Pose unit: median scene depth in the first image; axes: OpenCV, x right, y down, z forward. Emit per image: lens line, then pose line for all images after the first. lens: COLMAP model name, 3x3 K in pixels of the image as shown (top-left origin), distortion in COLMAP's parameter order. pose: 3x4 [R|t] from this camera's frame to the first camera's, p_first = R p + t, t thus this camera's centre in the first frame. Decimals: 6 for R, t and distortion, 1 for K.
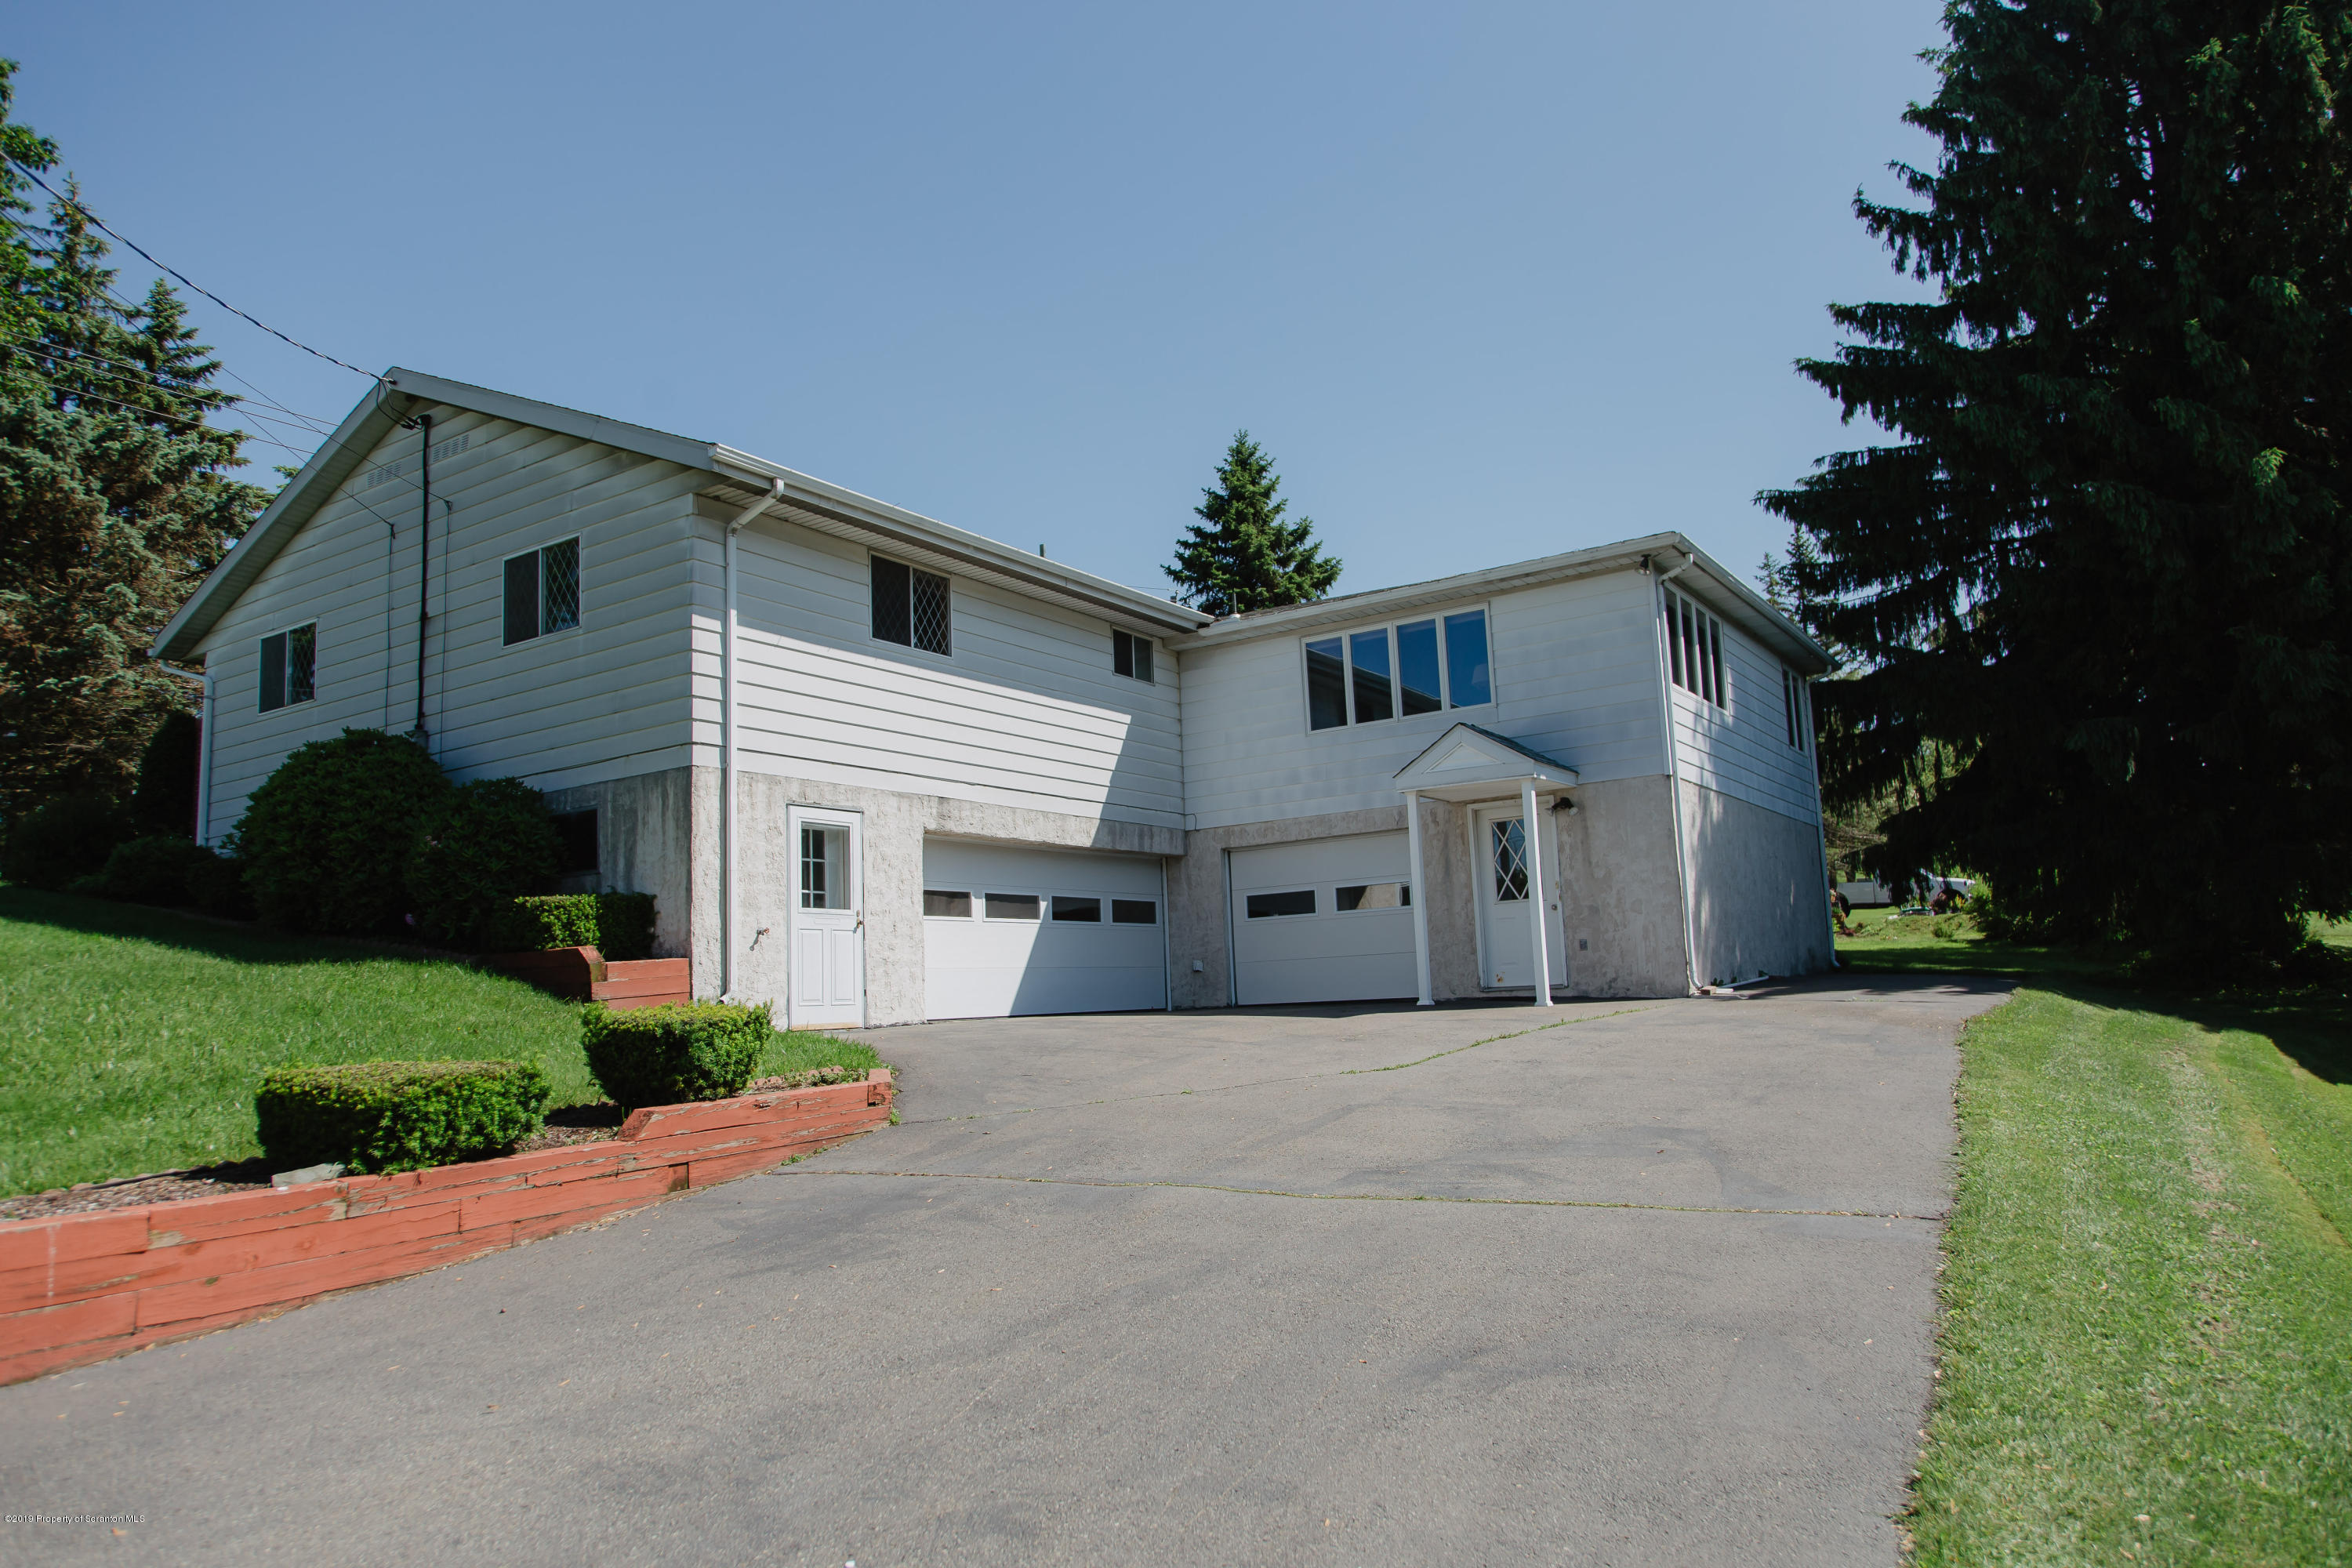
lens RADIAL K [[1538.7, 0, 1148.0], [0, 1538.7, 776.4], [0, 0, 1]] dist [-0.023709, 0.027665]
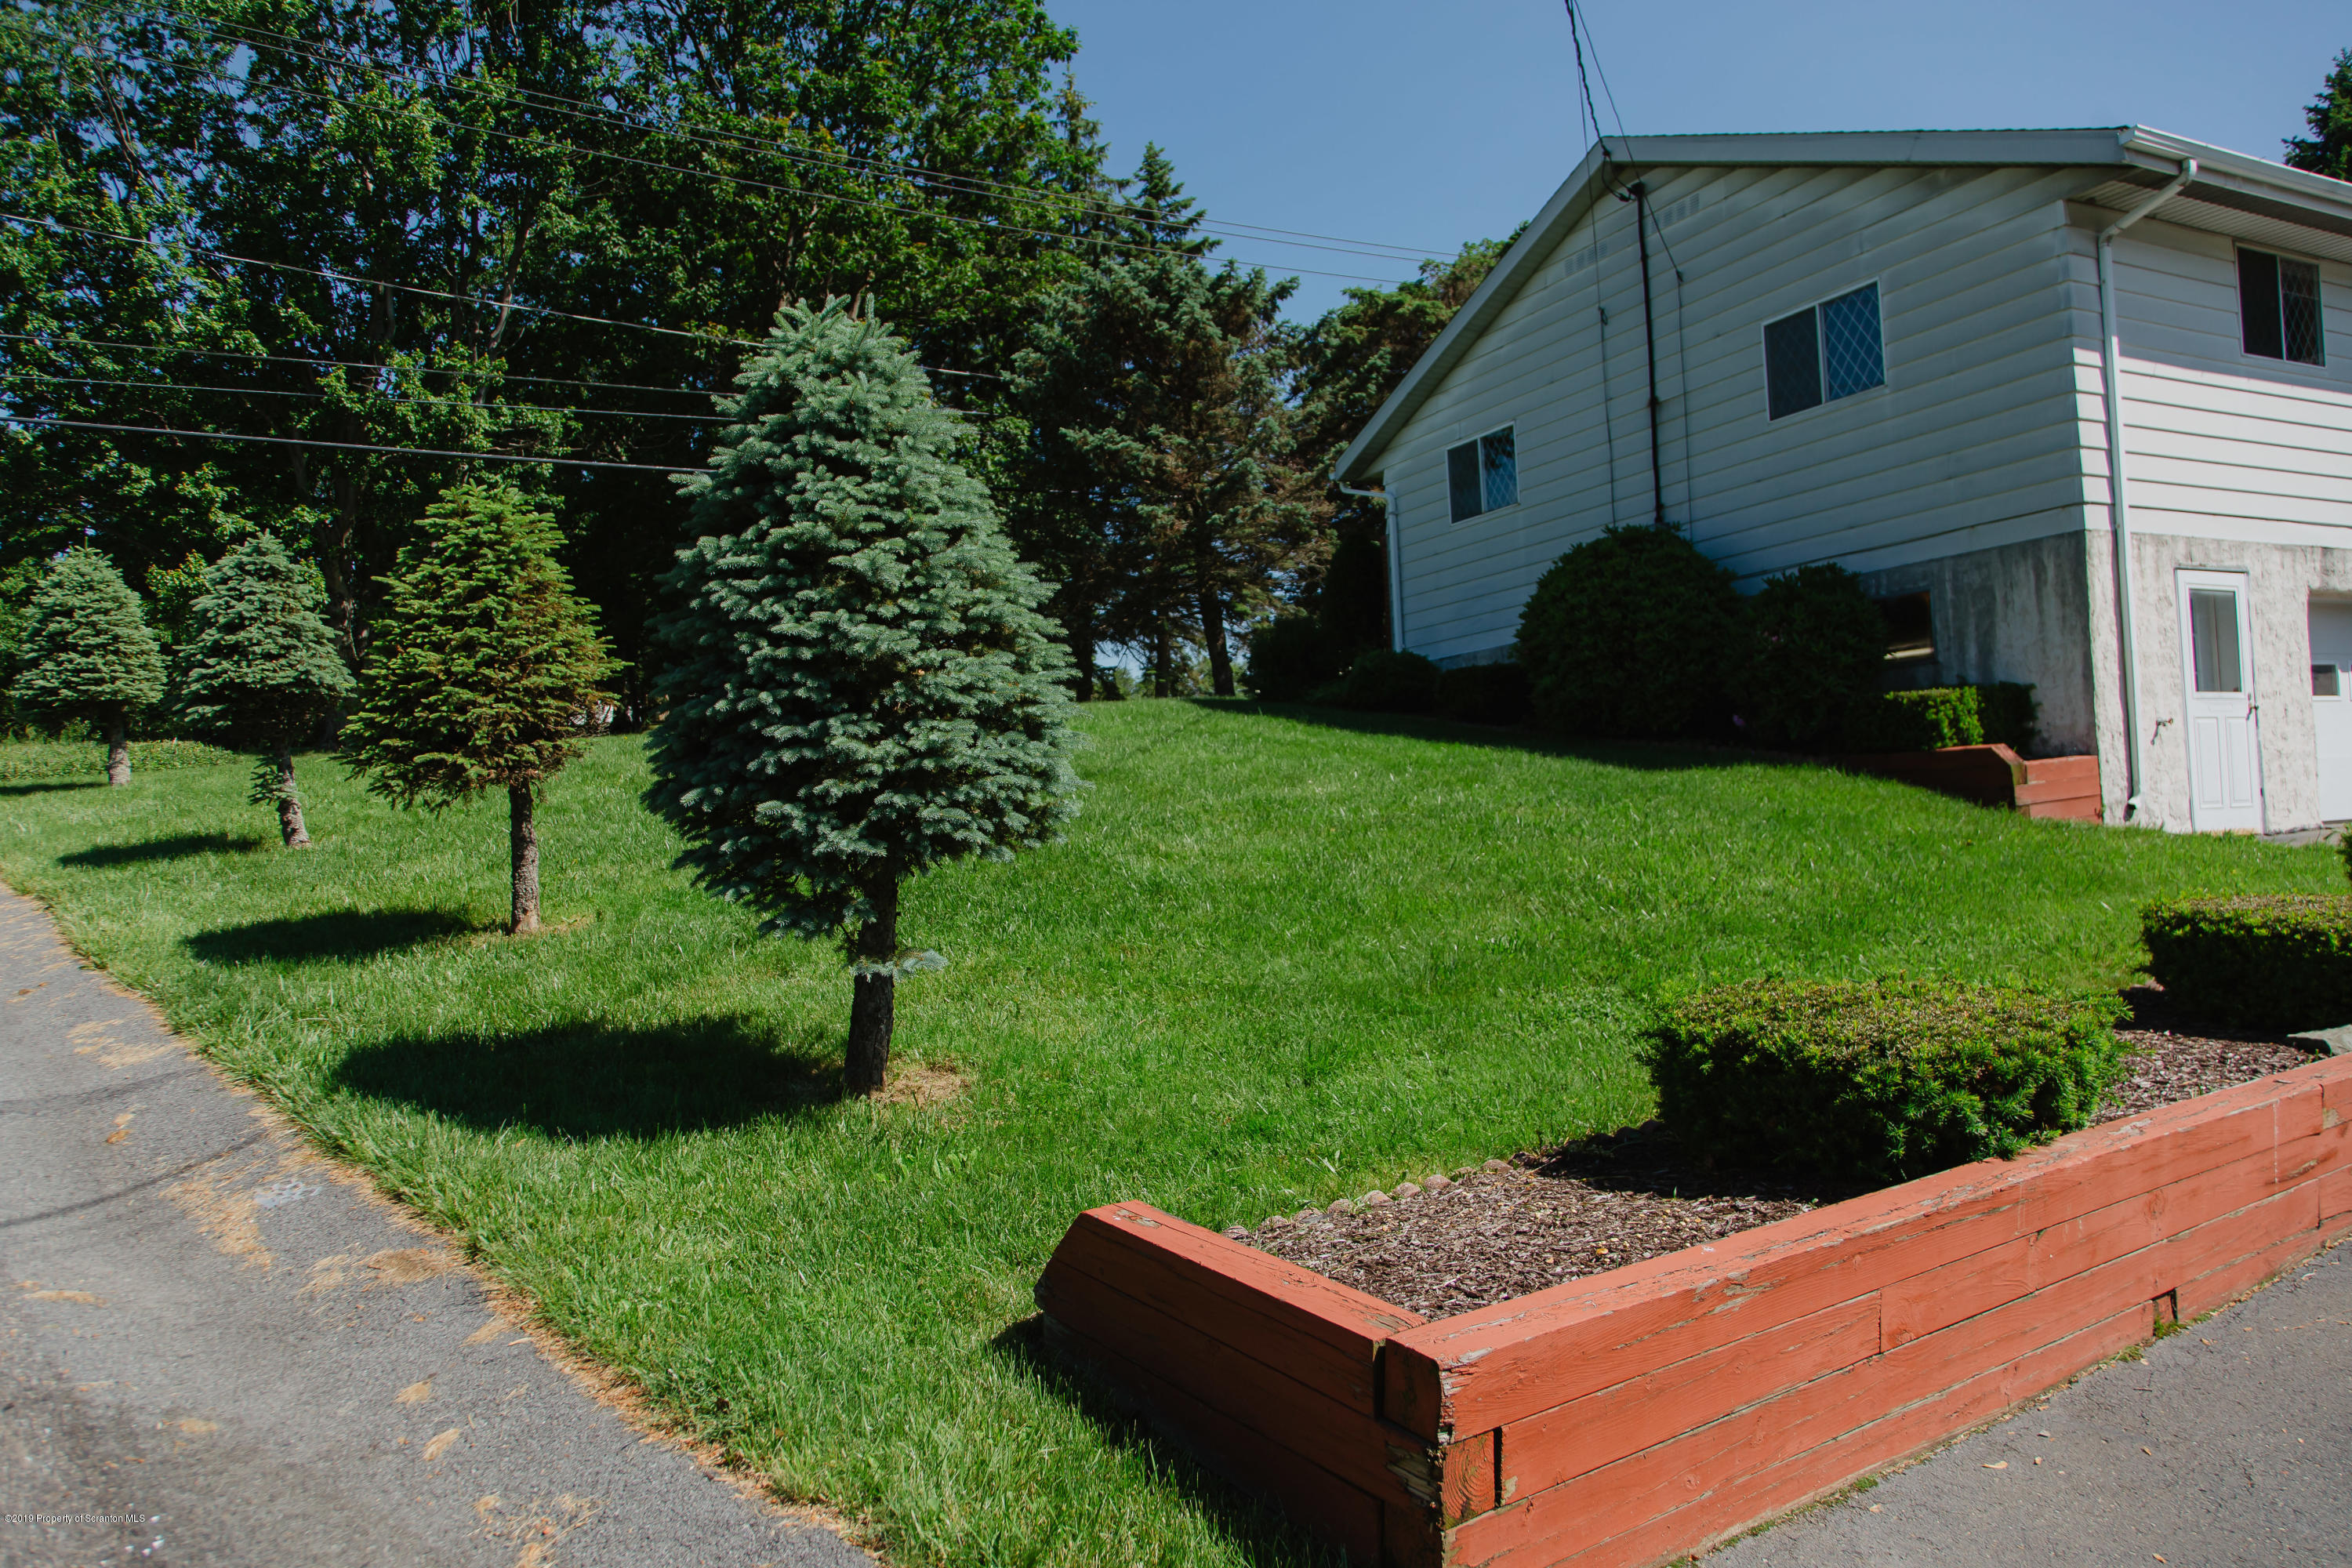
lens RADIAL K [[1538.7, 0, 1148.0], [0, 1538.7, 776.4], [0, 0, 1]] dist [-0.023709, 0.027665]
pose [[0.864299, -0.011331, -0.502850, -0.292388], [0.079657, 0.990213, 0.114601, -0.009435], [0.496630, -0.139105, 0.856743, 0.001569]]
